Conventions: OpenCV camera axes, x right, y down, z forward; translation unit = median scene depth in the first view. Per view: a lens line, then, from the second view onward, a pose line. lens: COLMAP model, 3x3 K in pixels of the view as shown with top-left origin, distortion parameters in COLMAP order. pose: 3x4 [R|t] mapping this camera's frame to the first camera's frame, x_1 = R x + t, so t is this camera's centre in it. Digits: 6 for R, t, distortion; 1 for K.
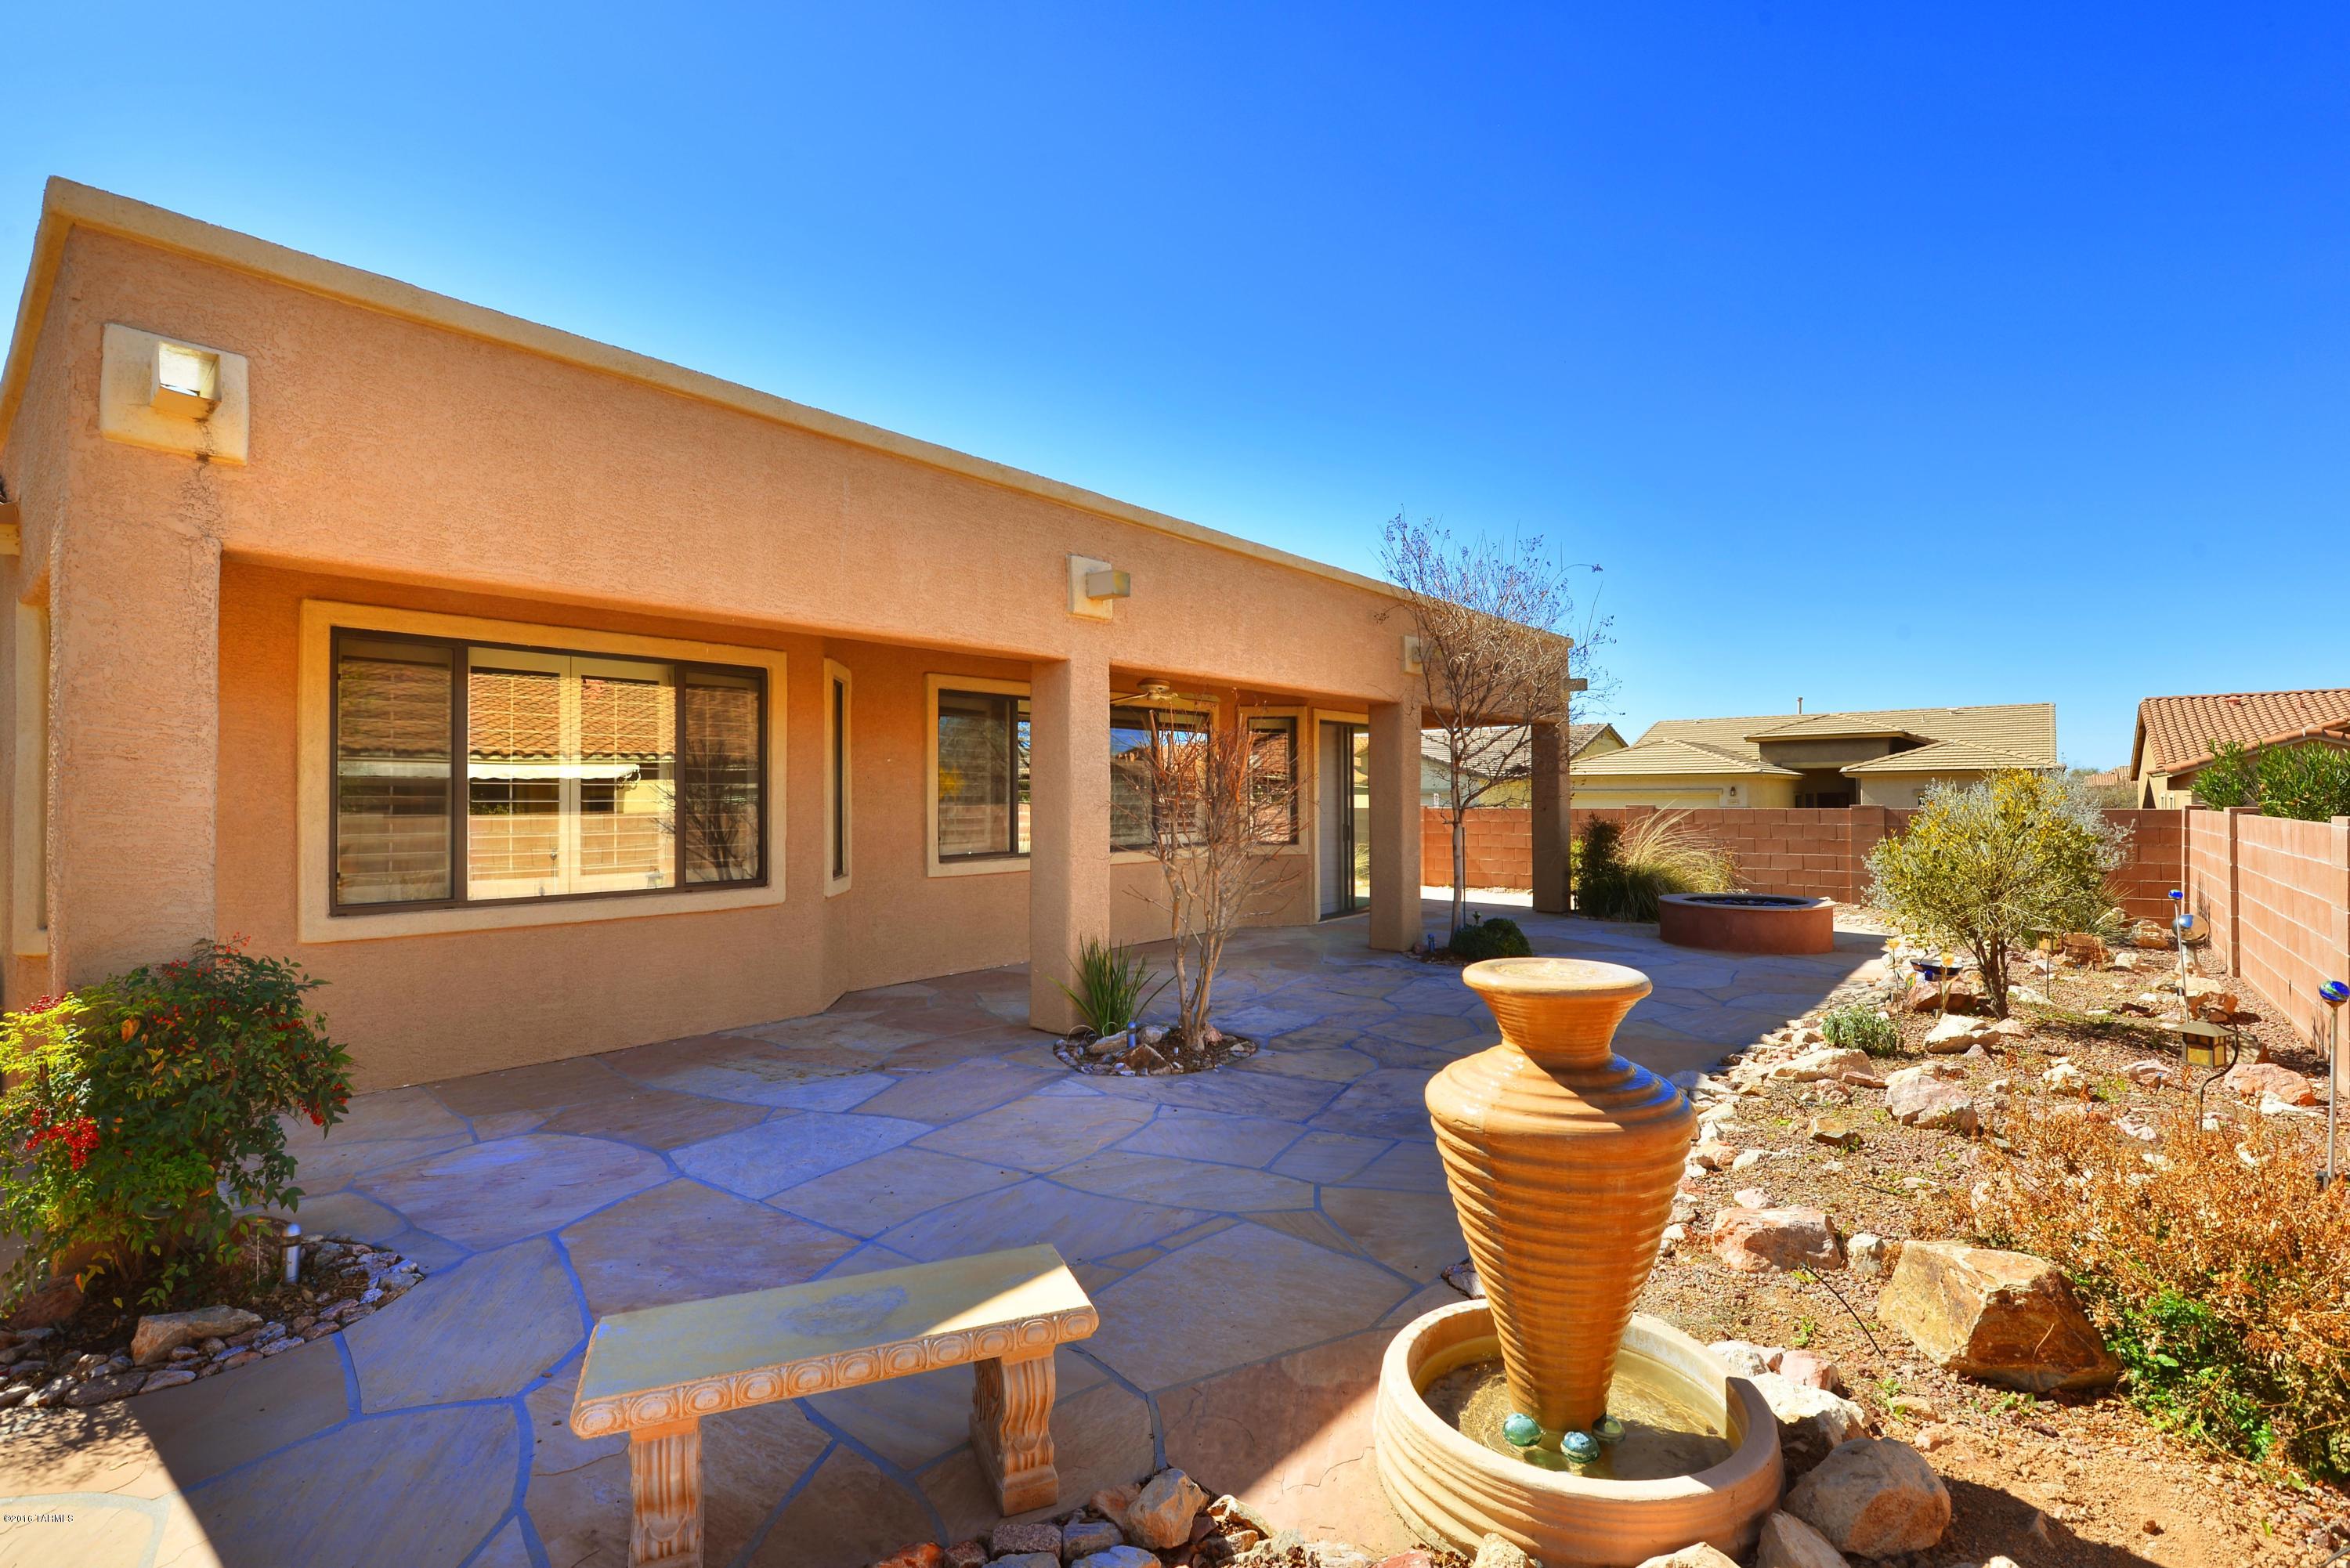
lens RADIAL K [[1075.0, 0, 1182.1], [0, 1075.0, 783.9], [0, 0, 1]] dist [-0.018719, -0.001612]
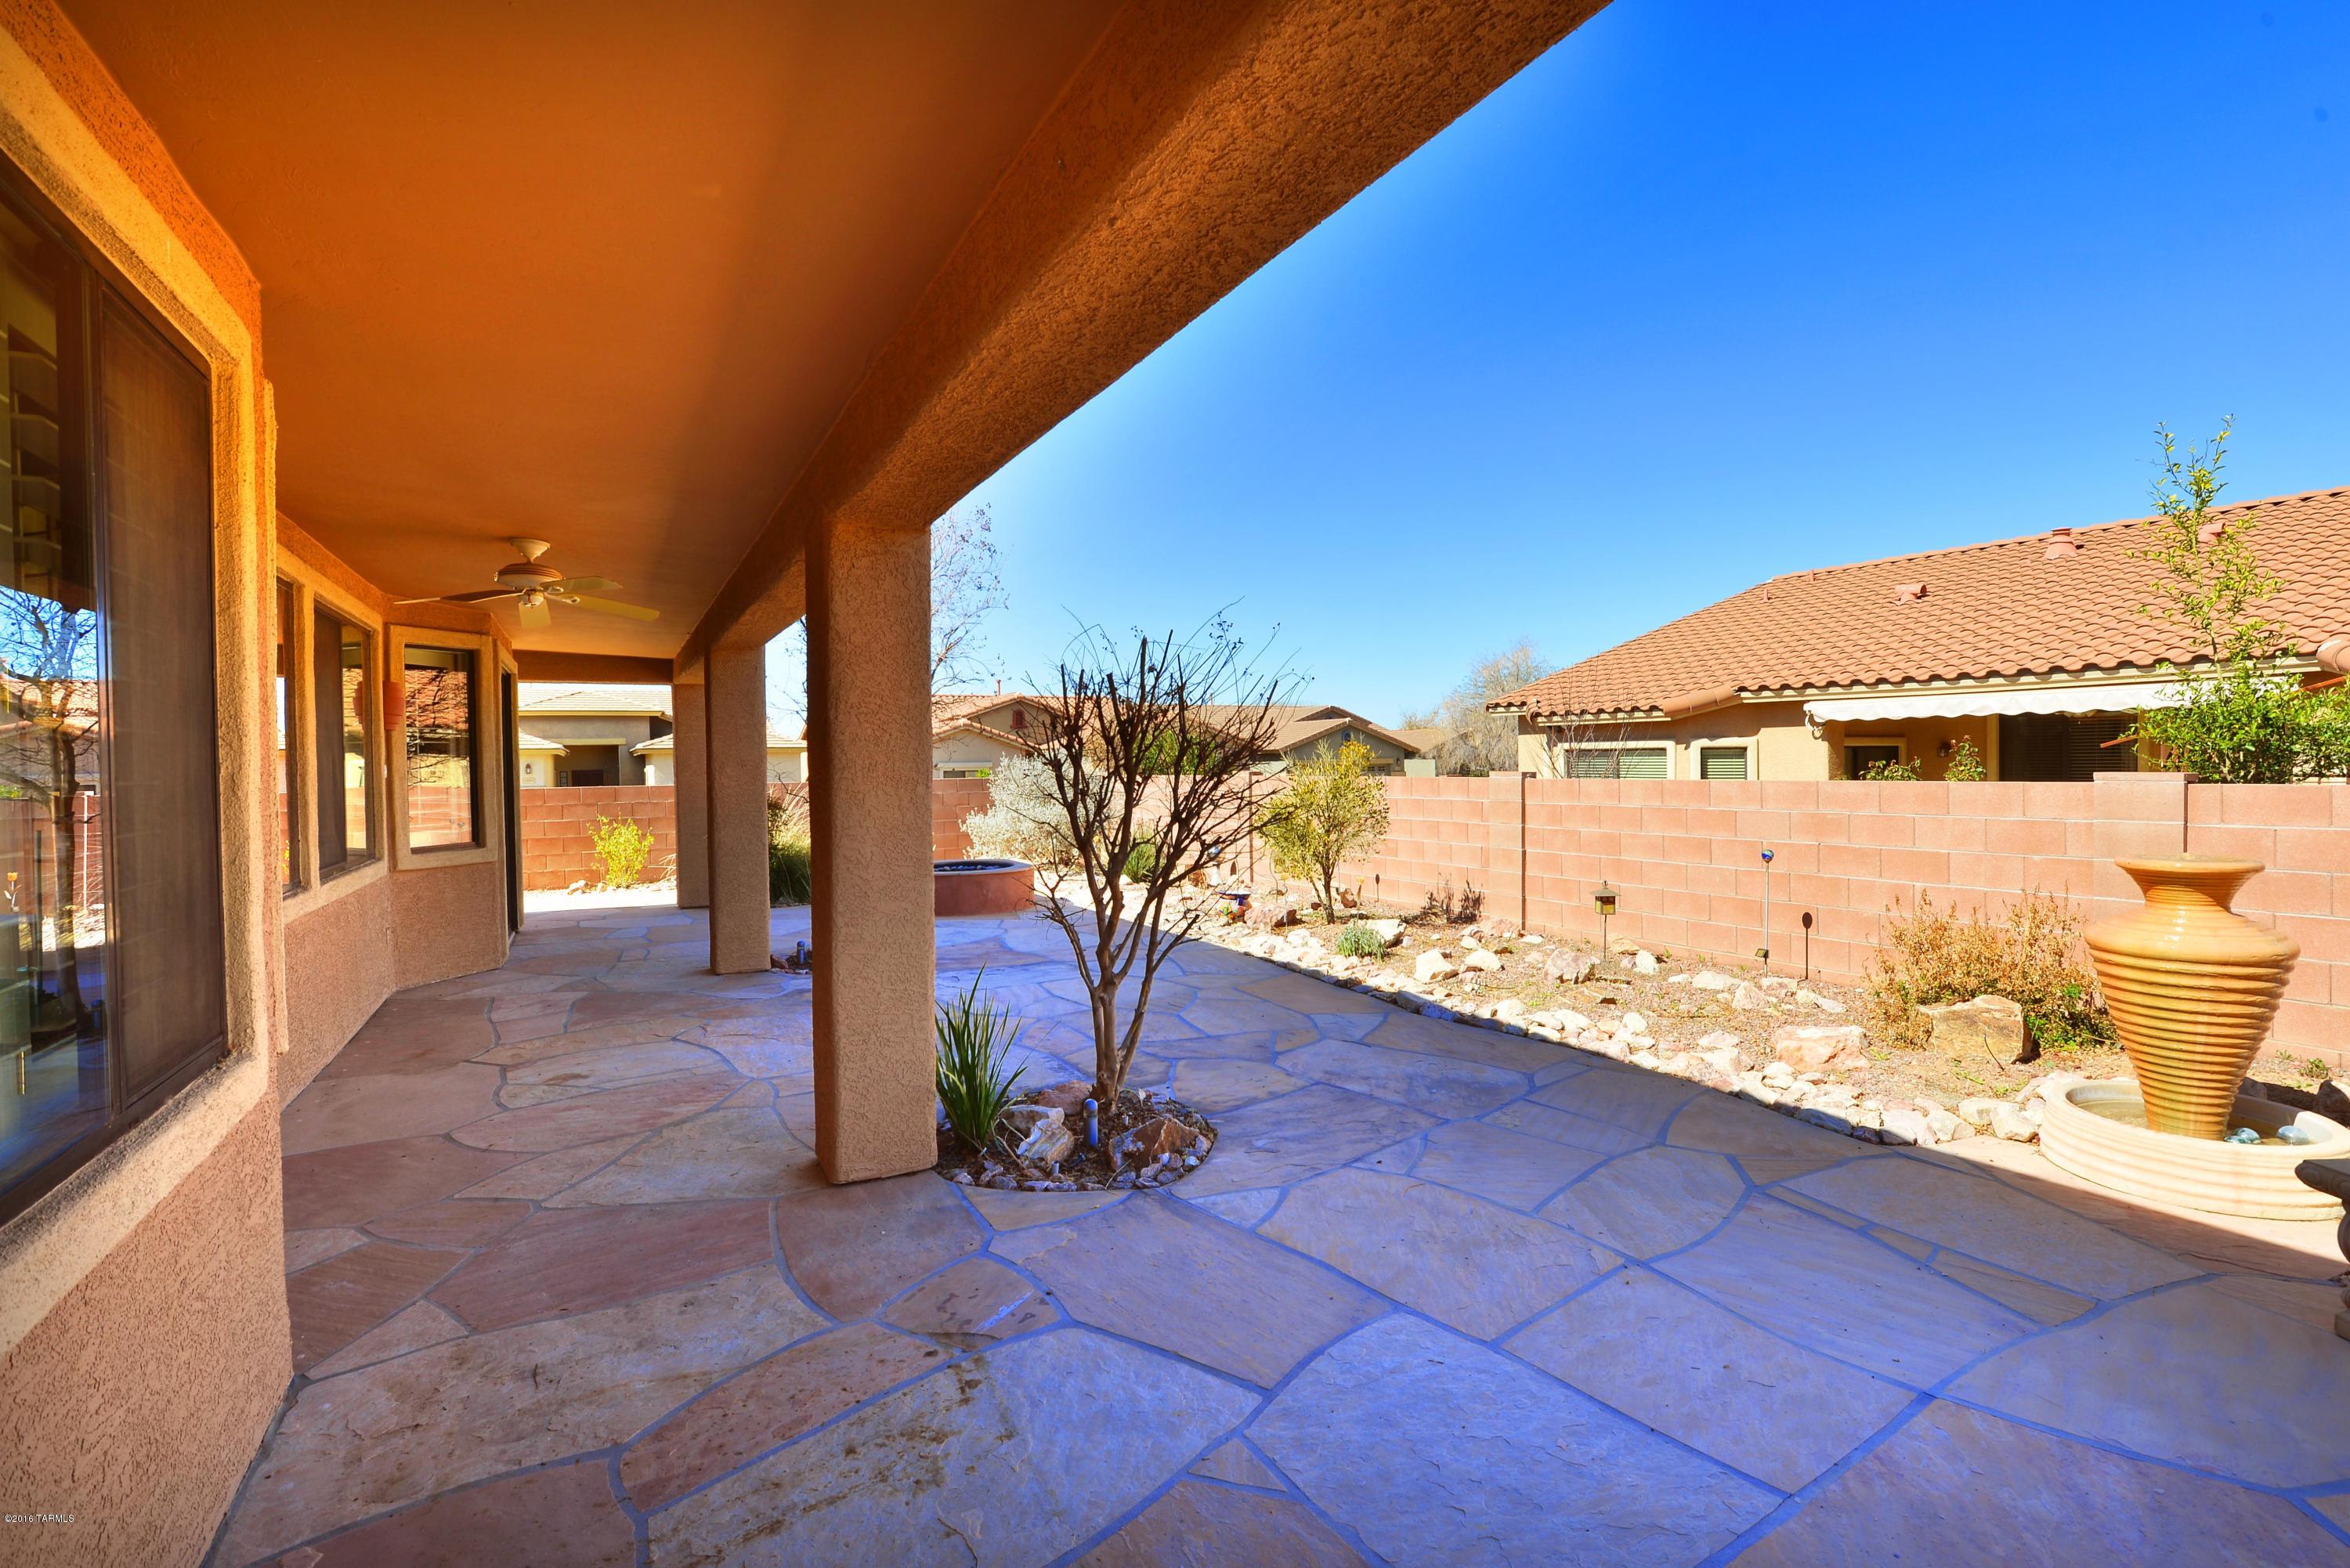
lens RADIAL K [[1075.0, 0, 1182.3], [0, 1075.0, 784.7], [0, 0, 1]] dist [-0.018719, -0.001612]
pose [[0.375984, -0.019255, 0.926426, -0.807629], [0.001233, 0.999794, 0.020279, 0.019045], [-0.926625, -0.006483, 0.375930, 0.887076]]
